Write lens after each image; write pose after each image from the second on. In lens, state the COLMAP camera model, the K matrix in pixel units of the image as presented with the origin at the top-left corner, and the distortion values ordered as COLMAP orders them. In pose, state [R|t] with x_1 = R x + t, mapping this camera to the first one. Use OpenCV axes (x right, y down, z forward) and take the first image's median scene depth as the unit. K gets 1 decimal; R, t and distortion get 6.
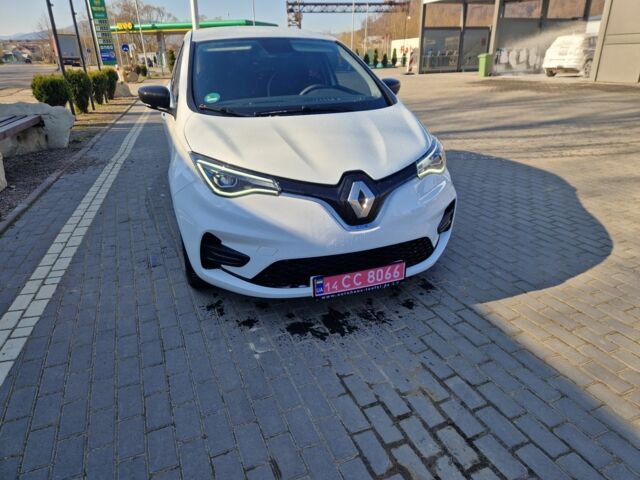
lens RADIAL K [[436.1, 0, 320.0], [0, 436.1, 240.0], [0, 0, 1]] dist [0.073921, -0.062410]
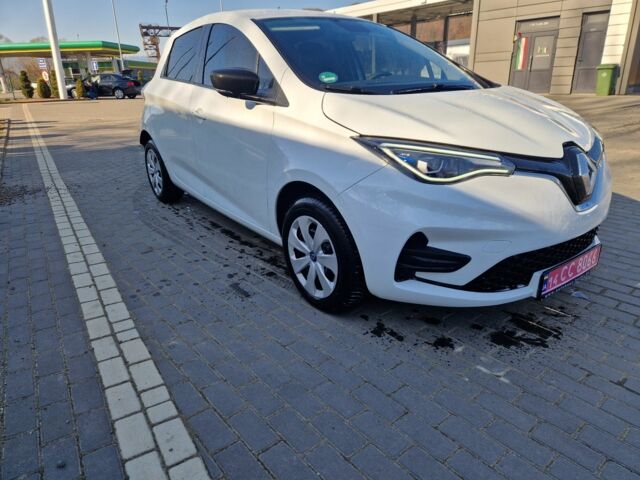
lens RADIAL K [[436.1, 0, 320.0], [0, 436.1, 240.0], [0, 0, 1]] dist [0.073921, -0.062410]
pose [[0.956122, -0.107501, 0.272532, -0.501797], [0.121049, 0.992086, -0.033345, 0.001335], [-0.266791, 0.064871, 0.961569, 0.236552]]
